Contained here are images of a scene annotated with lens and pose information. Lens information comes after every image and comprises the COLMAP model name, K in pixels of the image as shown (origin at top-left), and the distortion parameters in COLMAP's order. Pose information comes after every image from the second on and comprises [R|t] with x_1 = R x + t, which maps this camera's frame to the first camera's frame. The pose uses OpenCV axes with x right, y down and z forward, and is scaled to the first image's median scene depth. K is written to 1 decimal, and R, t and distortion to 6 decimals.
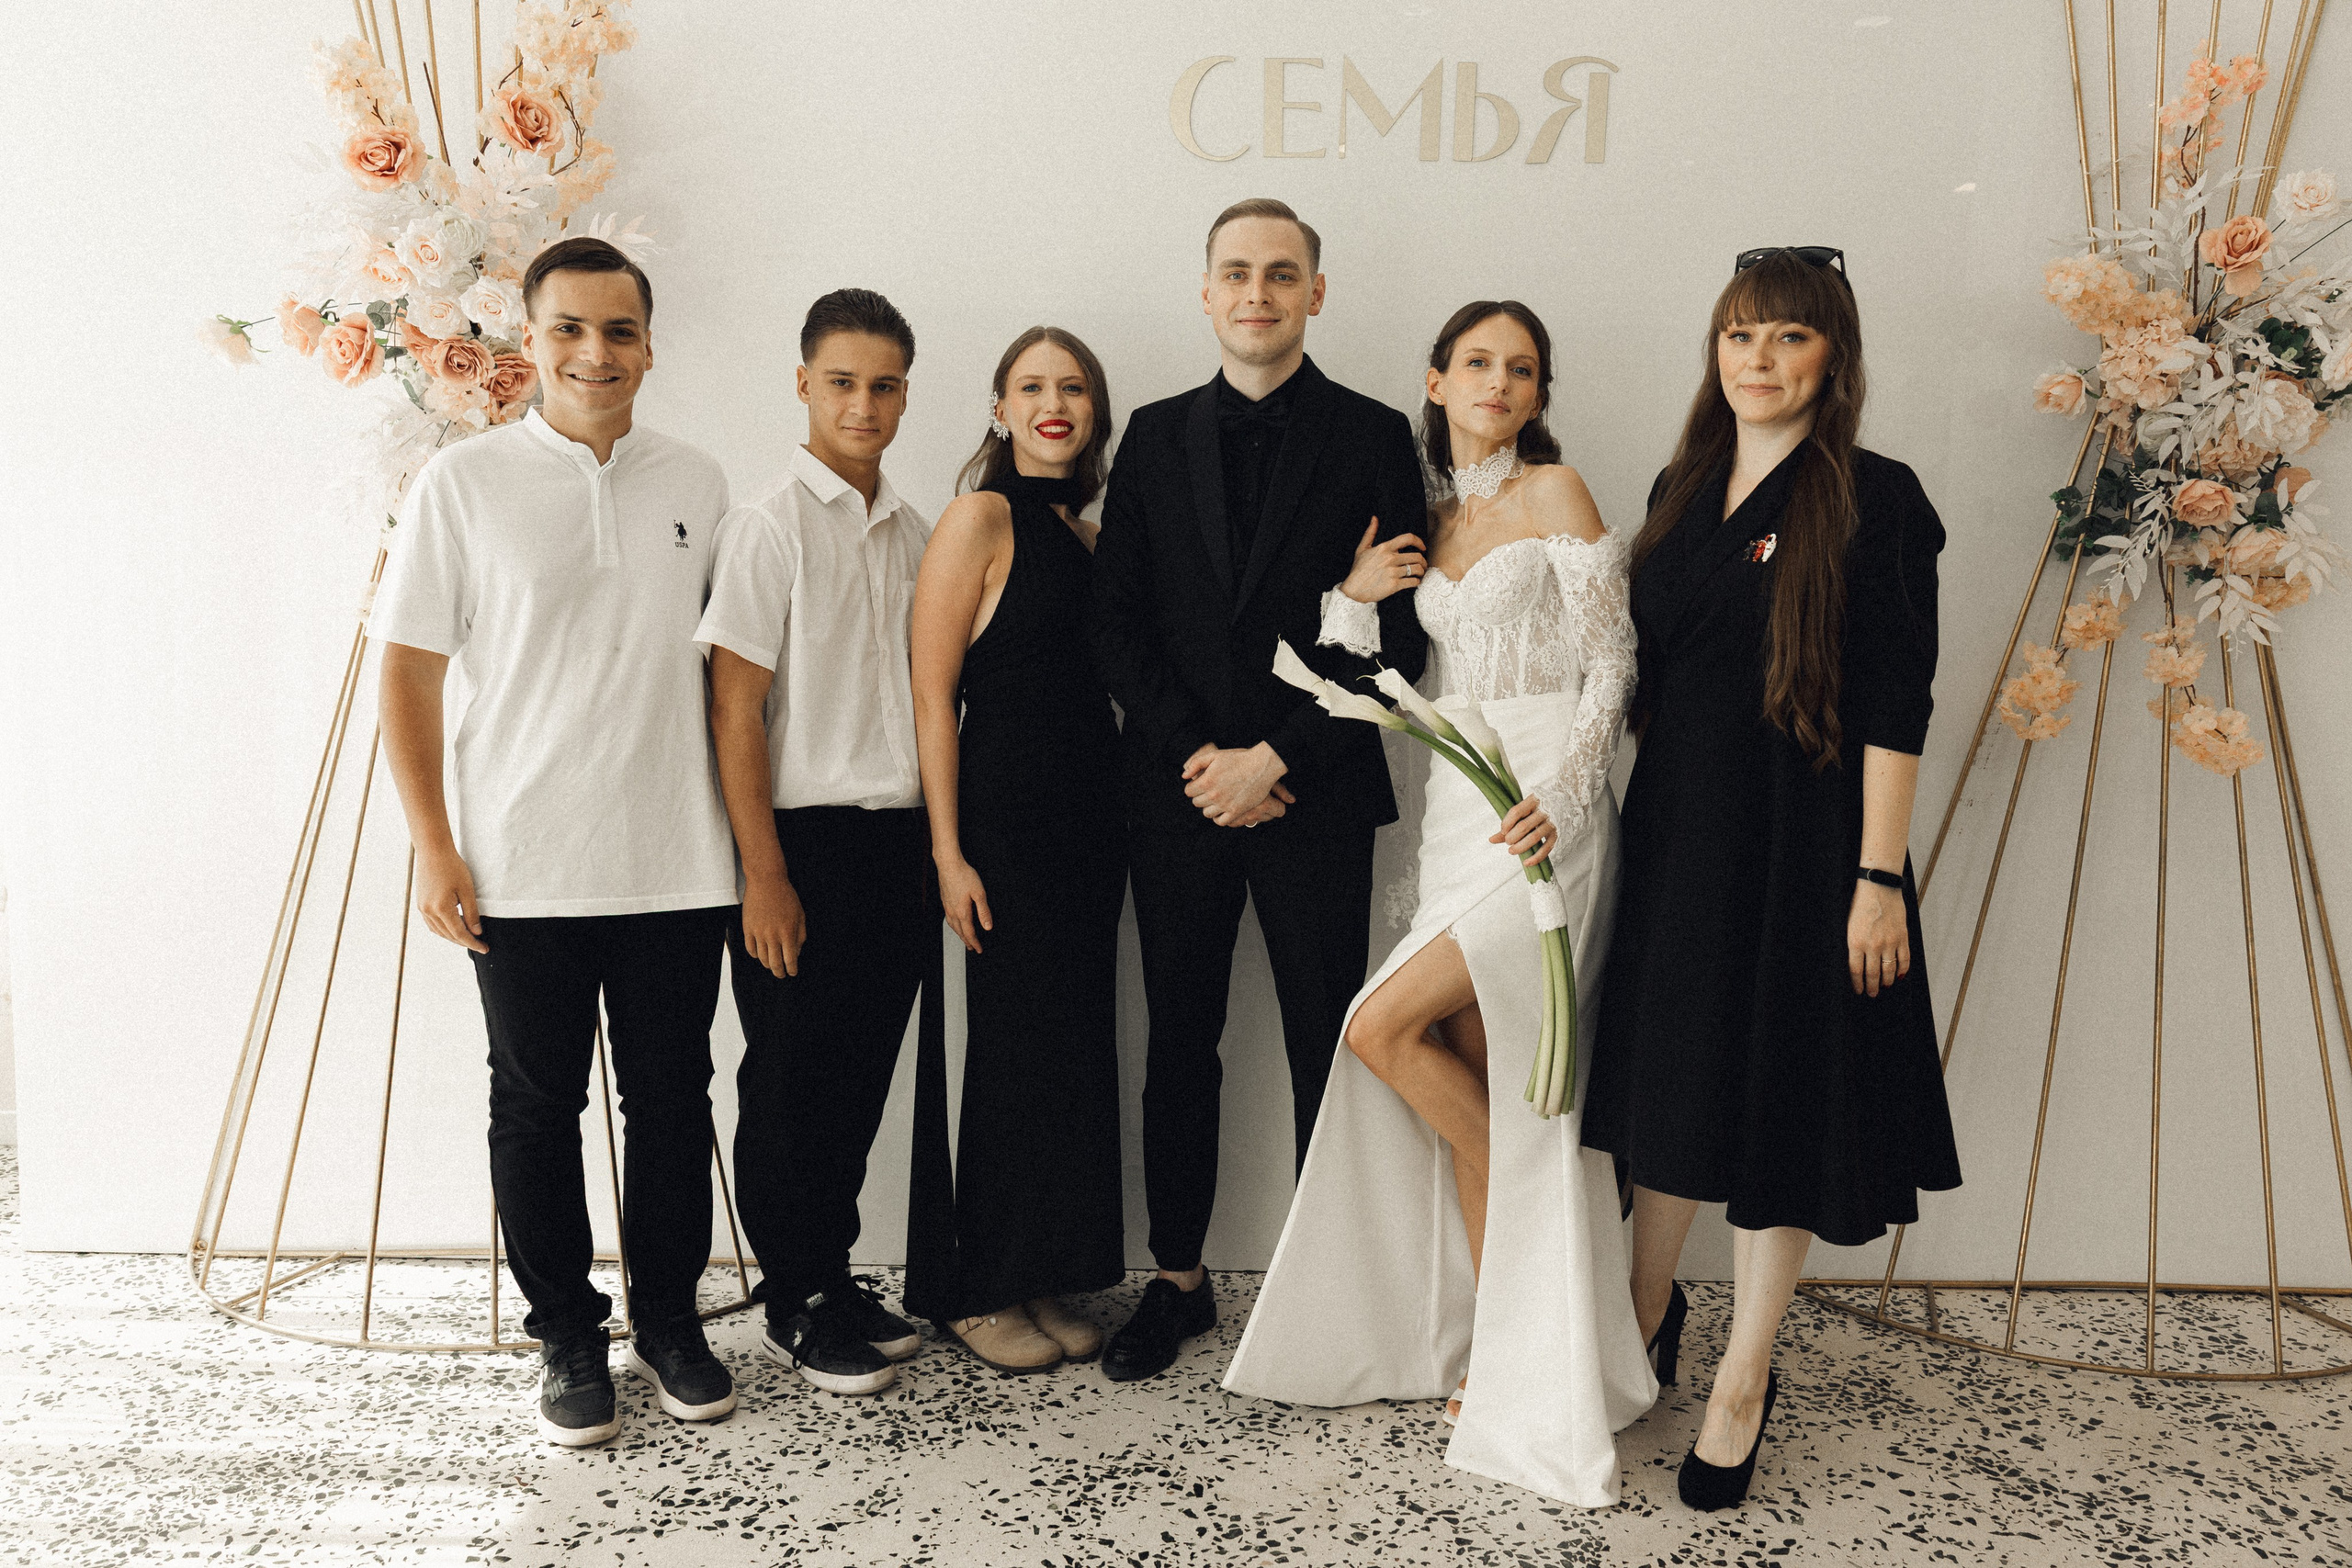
lens RADIAL K [[2019.3, 0, 1152.6], [0, 2019.3, 799.3], [0, 0, 1]] dist [0.034386, -0.001875]
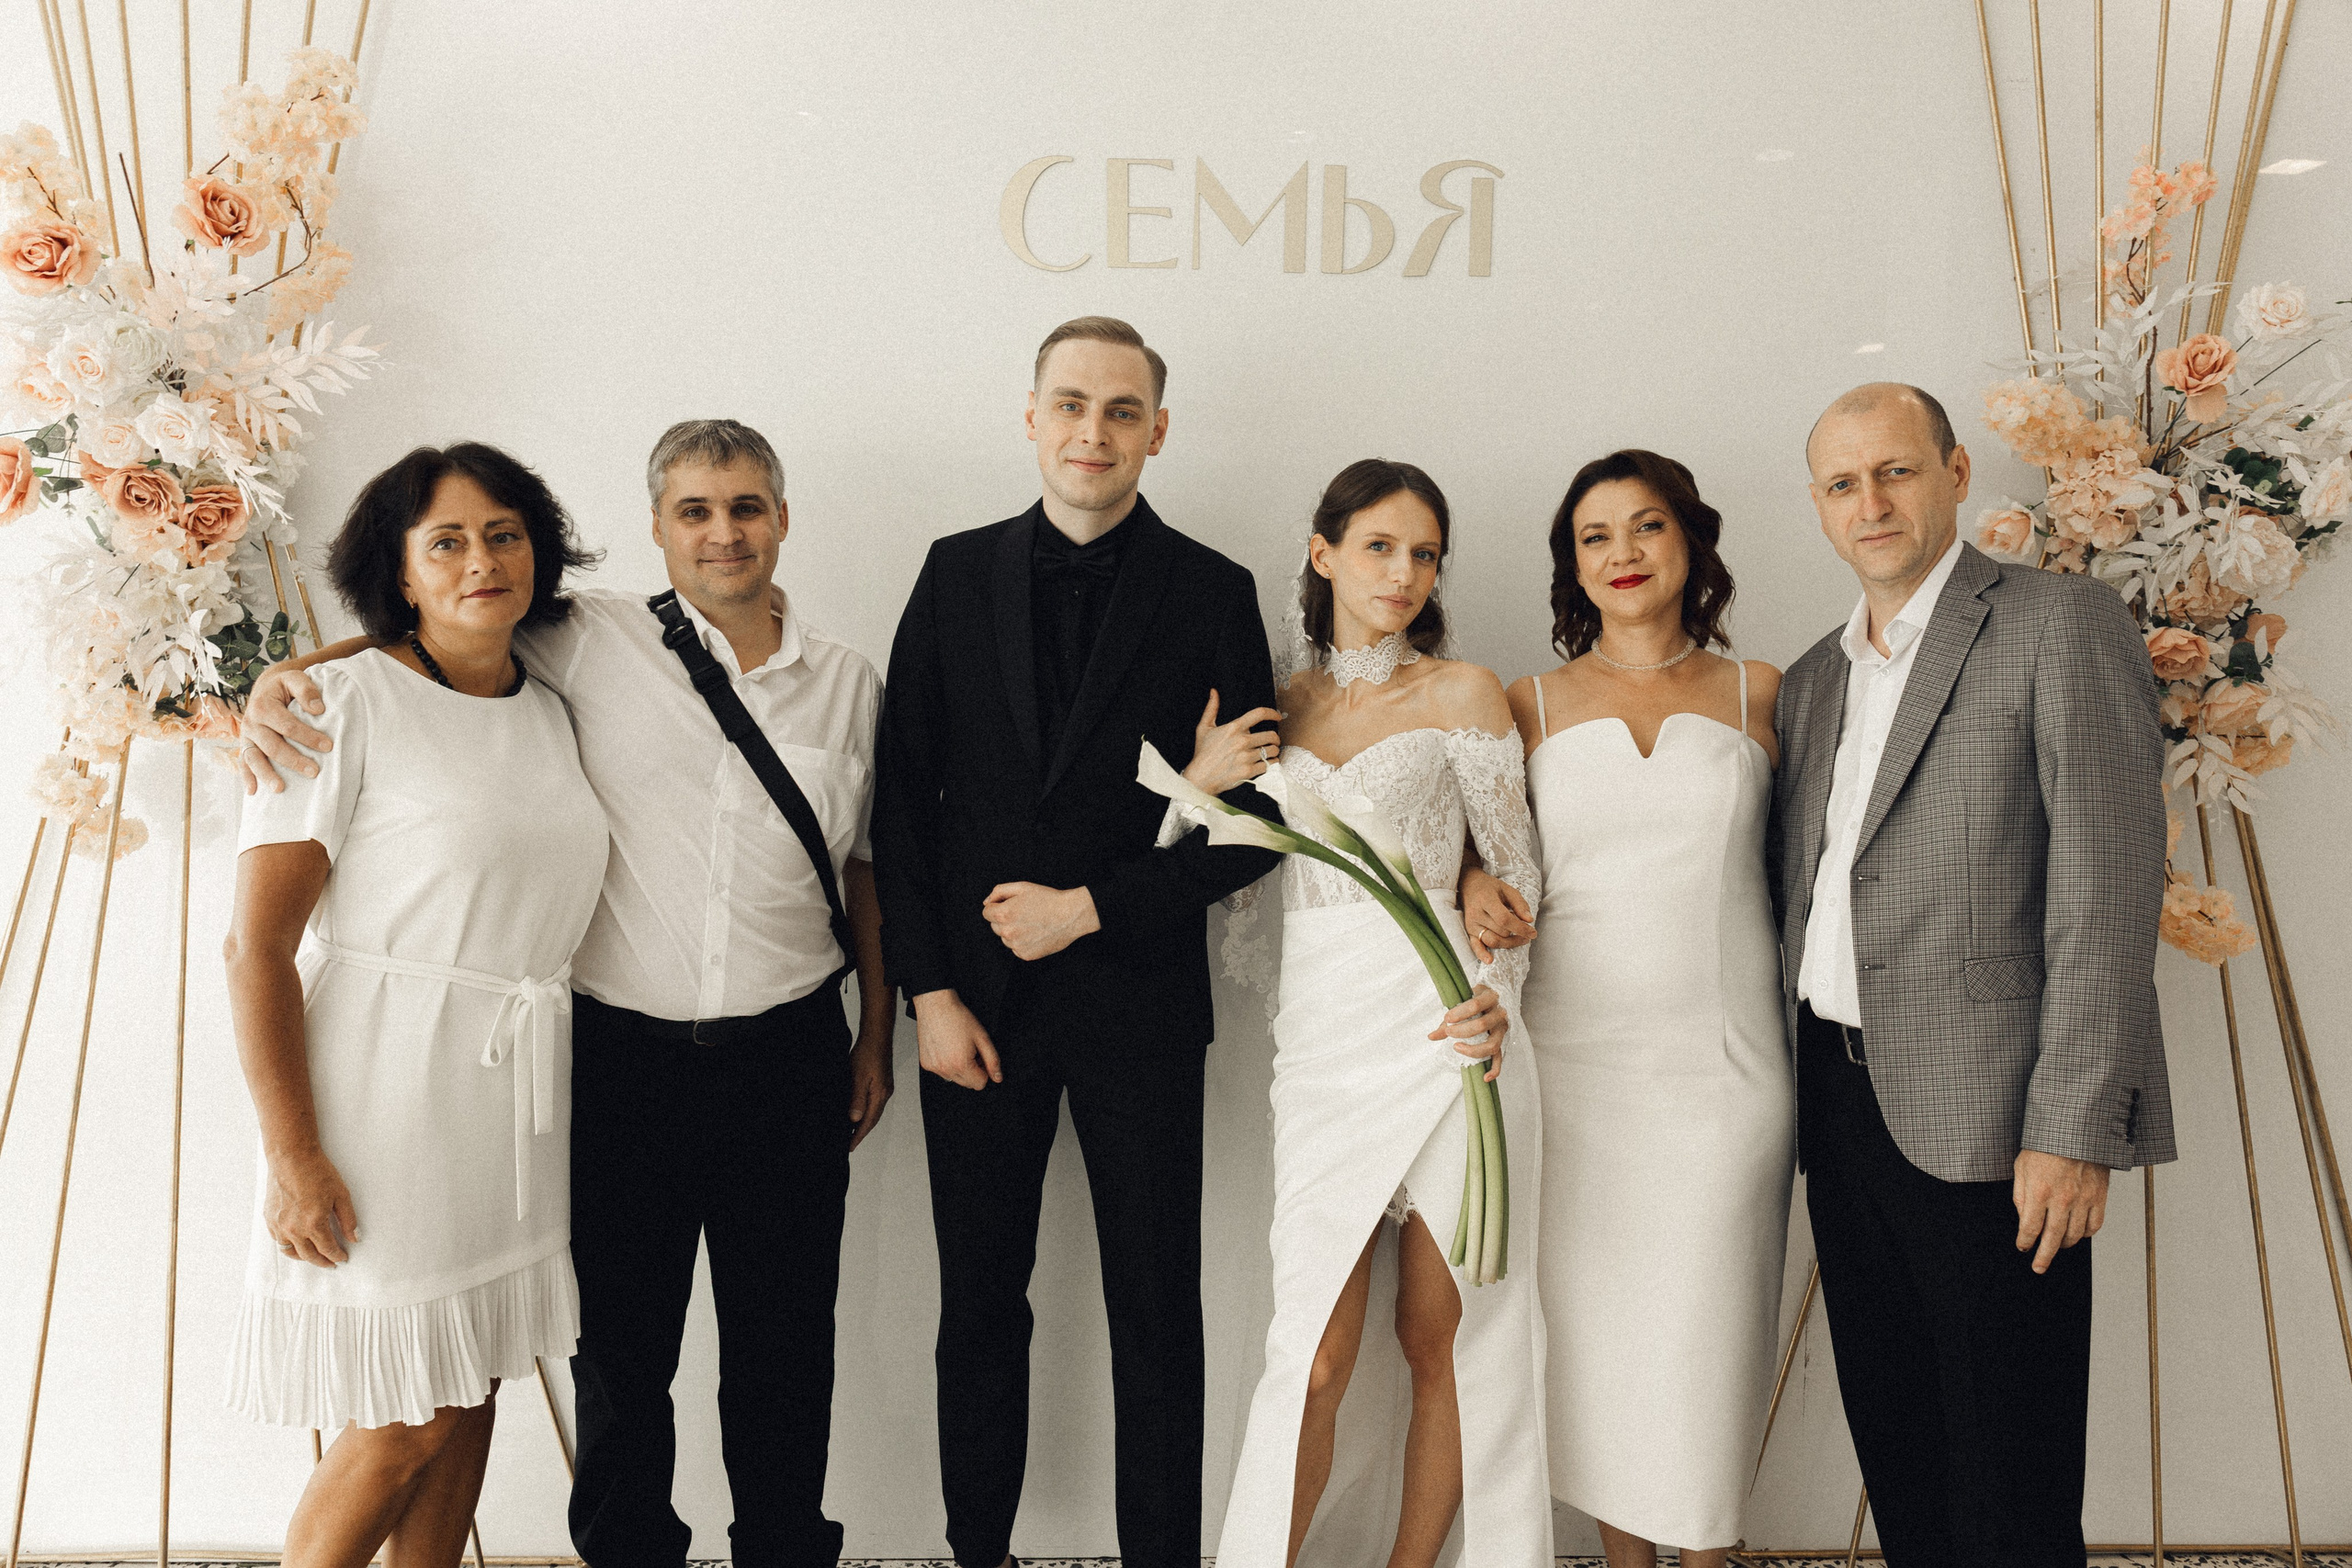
lens RADIAL K [[1904.7, 0, 1179.5], [0, 1904.7, 781.9], [0, 0, 1]] dist [0.033267, -0.031347]
pose [[0.999352, -0.006523, 0.035412, 0.057330], [0.009201, 0.997066, -0.075990, -0.031335], [-0.034812, 0.076267, 0.996480, 0.194889]]
